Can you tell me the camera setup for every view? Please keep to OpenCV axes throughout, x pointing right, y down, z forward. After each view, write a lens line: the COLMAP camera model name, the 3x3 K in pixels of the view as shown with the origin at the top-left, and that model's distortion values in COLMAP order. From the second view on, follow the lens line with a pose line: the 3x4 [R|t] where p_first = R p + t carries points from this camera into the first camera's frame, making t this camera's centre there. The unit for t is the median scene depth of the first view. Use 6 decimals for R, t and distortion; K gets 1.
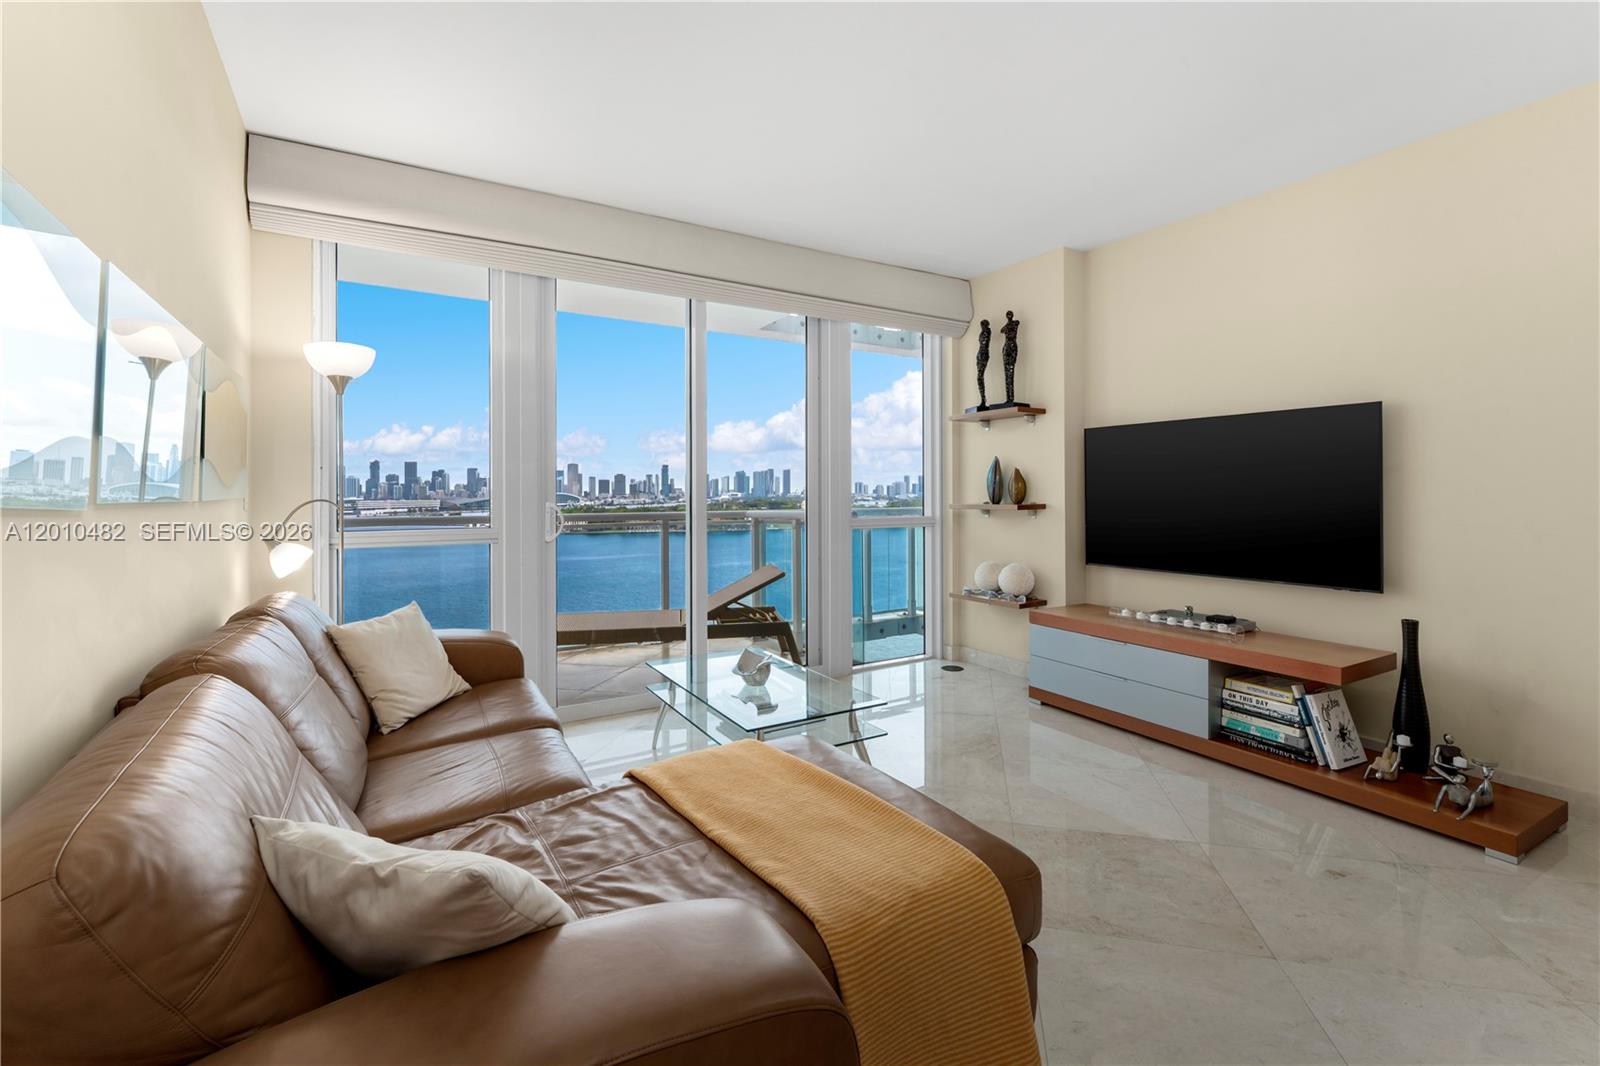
lens RADIAL K [[686.4, 0, 784.8], [0, 686.4, 489.4], [0, 0, 1]] dist [-0.000349, 0.000199]
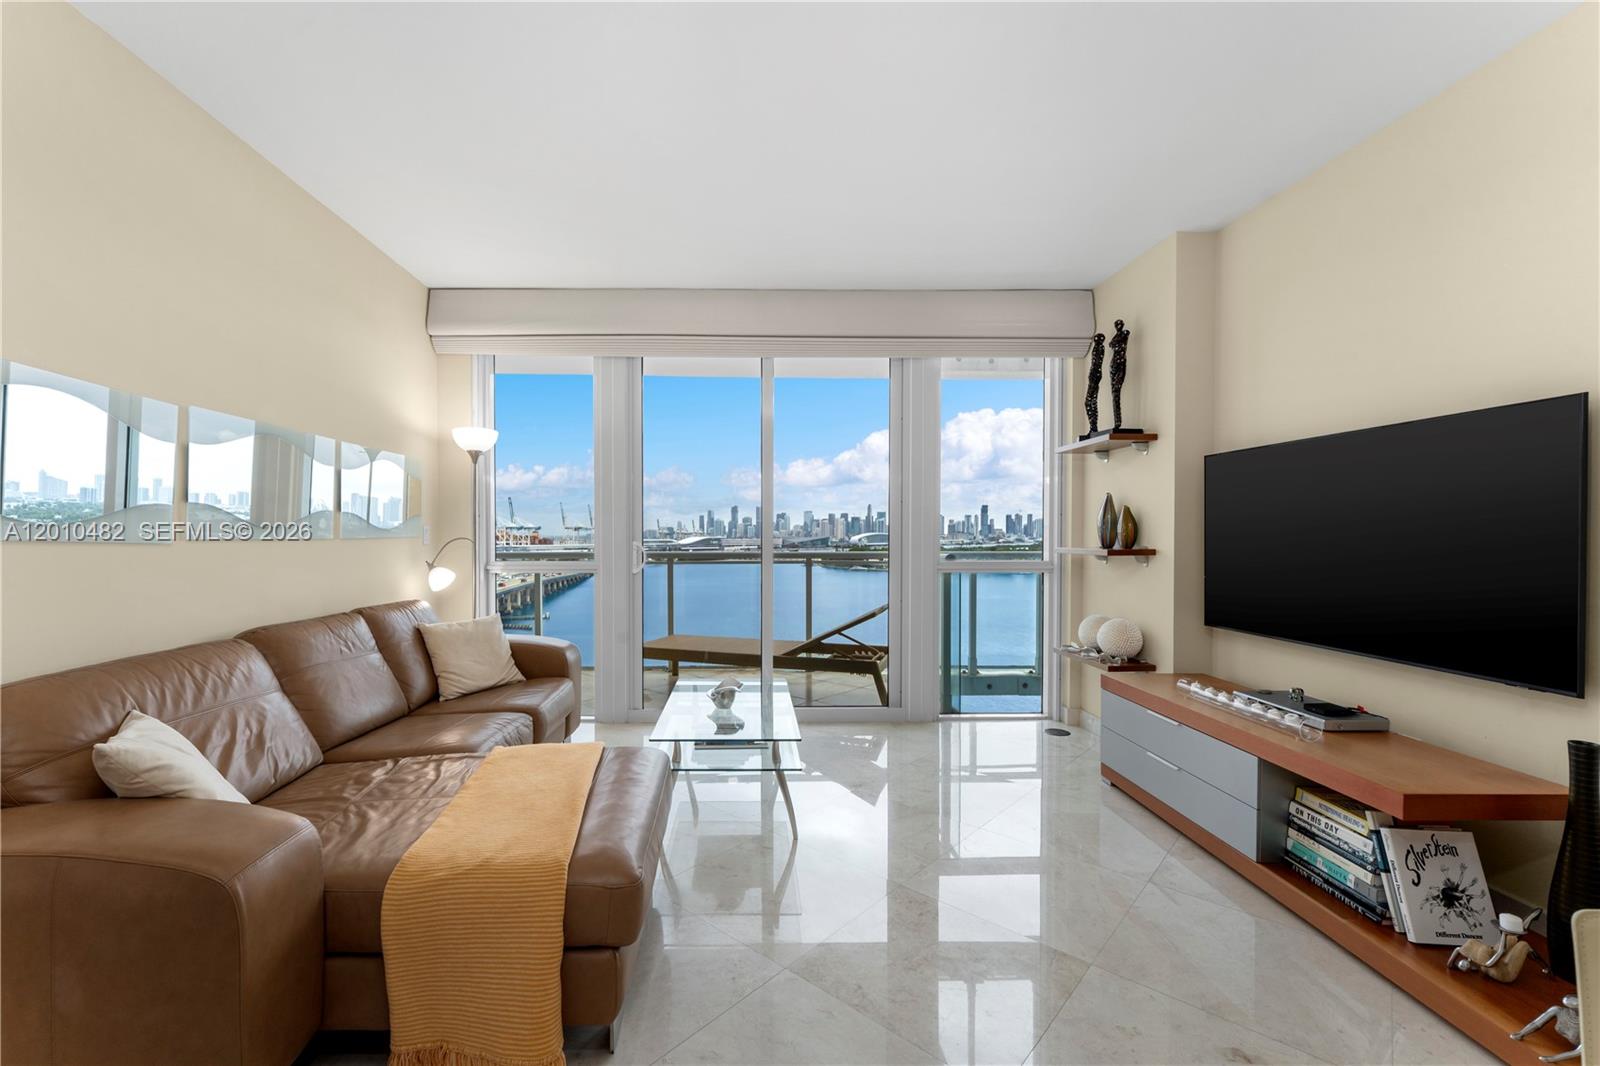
lens RADIAL K [[658.6, 0, 747.8], [0, 658.6, 547.0], [0, 0, 1]] dist [0.000970, 0.000117]
pose [[0.867589, 0.013752, -0.497092, 0.281273], [-0.000836, 0.999656, 0.026198, -0.001707], [0.497281, -0.022313, 0.867302, 0.054490]]
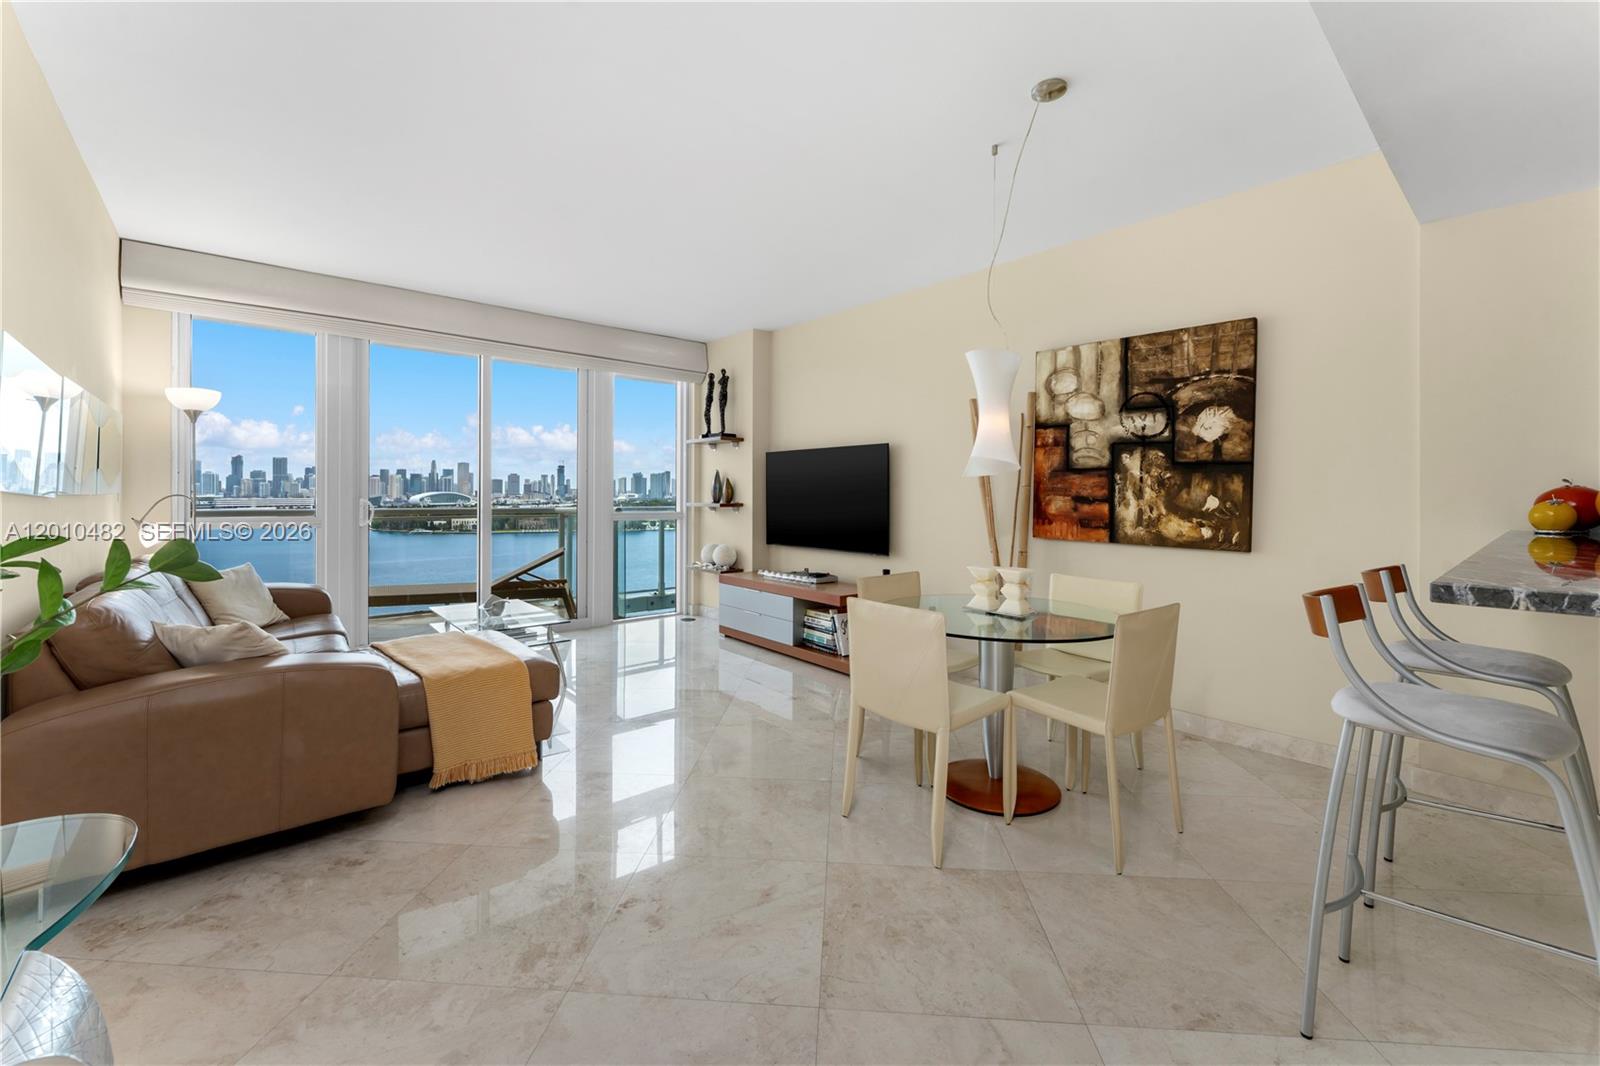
lens RADIAL K [[653.4, 0, 791.8], [0, 653.4, 497.0], [0, 0, 1]] dist [-0.001146, 0.000450]
pose [[0.986246, 0.009259, 0.165026, 0.204045], [-0.010618, 0.999917, 0.007356, -0.002729], [-0.164944, -0.009007, 0.986262, -0.312119]]
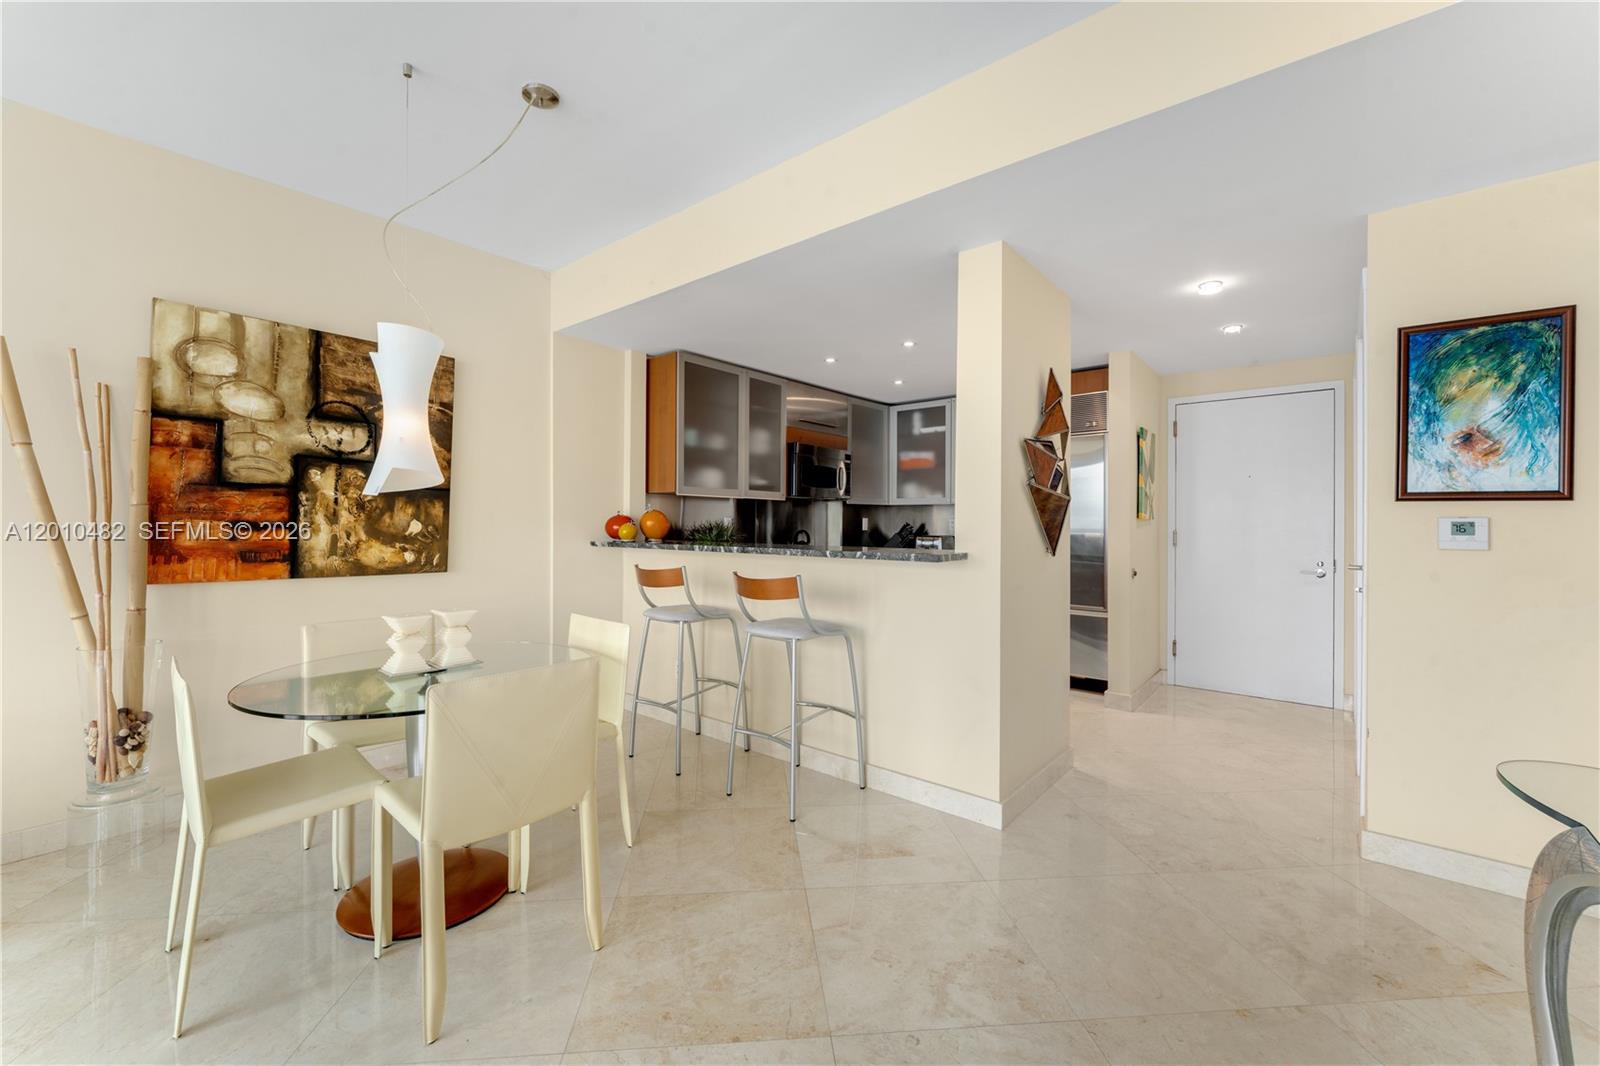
lens RADIAL K [[635.2, 0, 804.9], [0, 635.2, 521.2], [0, 0, 1]] dist [-0.003165, -0.000264]
pose [[-0.324503, 0.006220, 0.945864, 0.003744], [-0.005940, 0.999945, -0.008614, 0.000602], [-0.945866, -0.008414, -0.324448, 0.072025]]
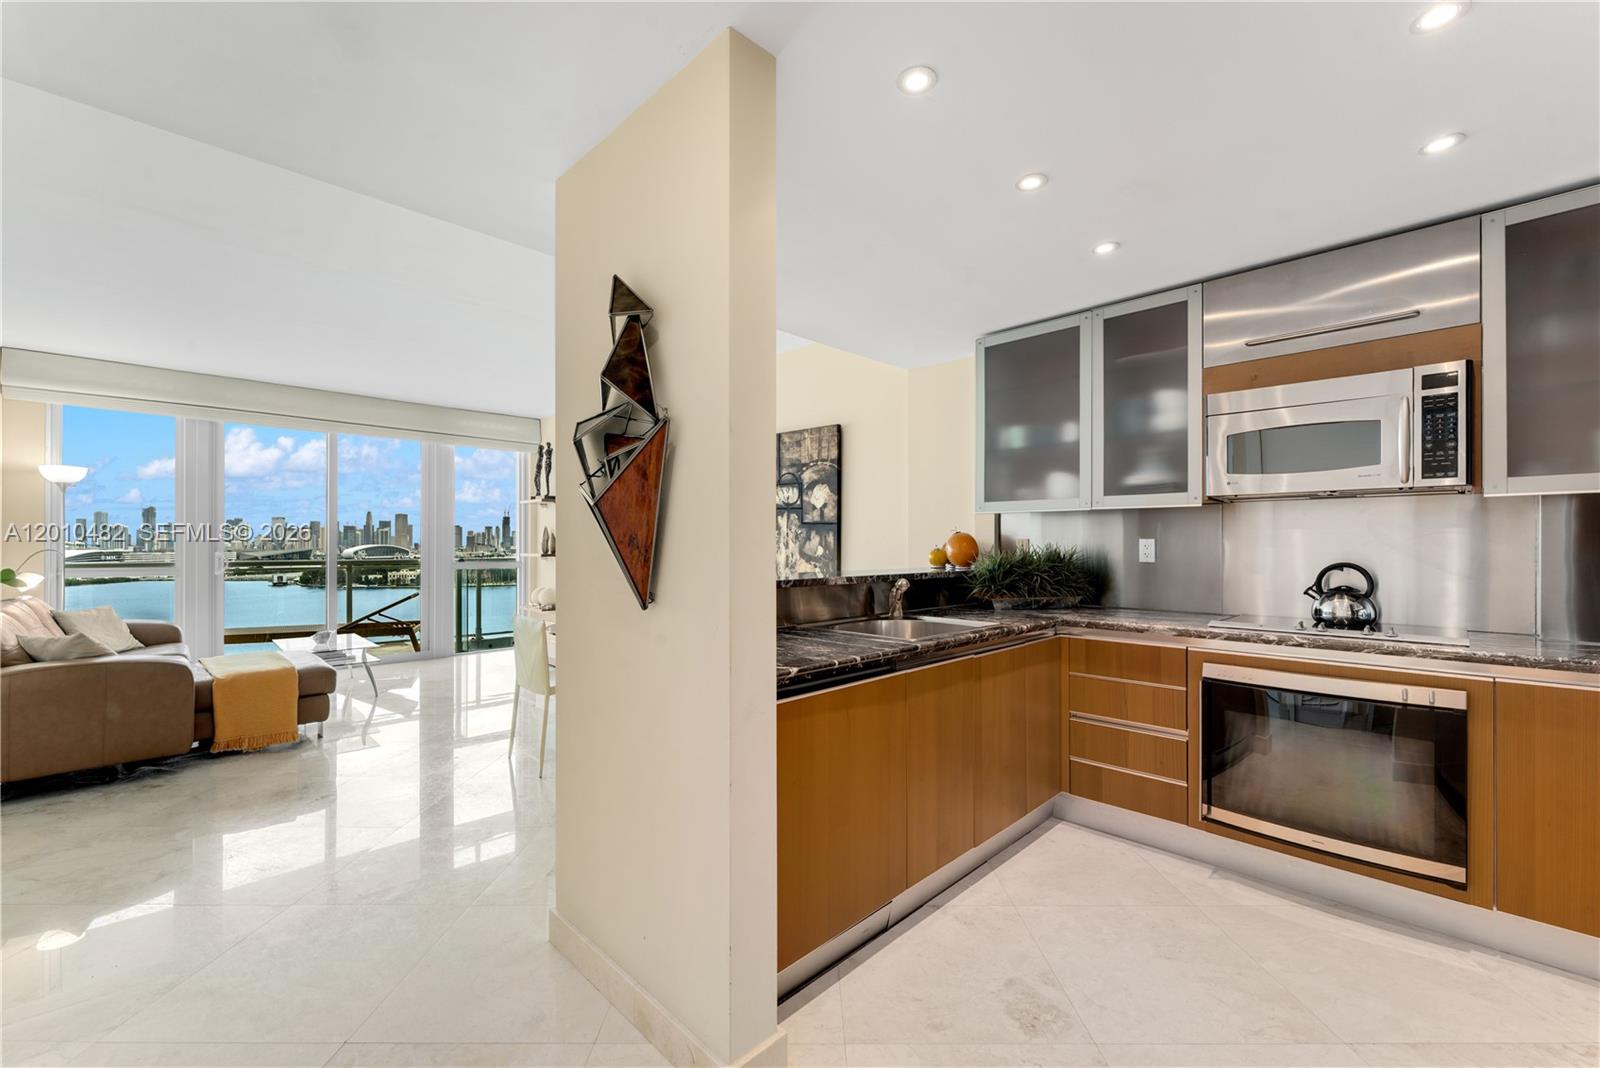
lens RADIAL K [[658.6, 0, 792.9], [0, 658.6, 539.5], [0, 0, 1]] dist [0.000970, 0.000117]
pose [[0.972622, 0.006155, 0.232310, 0.451573], [-0.005036, 0.999973, -0.005413, -0.007281], [-0.232337, 0.004095, 0.972627, -0.628447]]
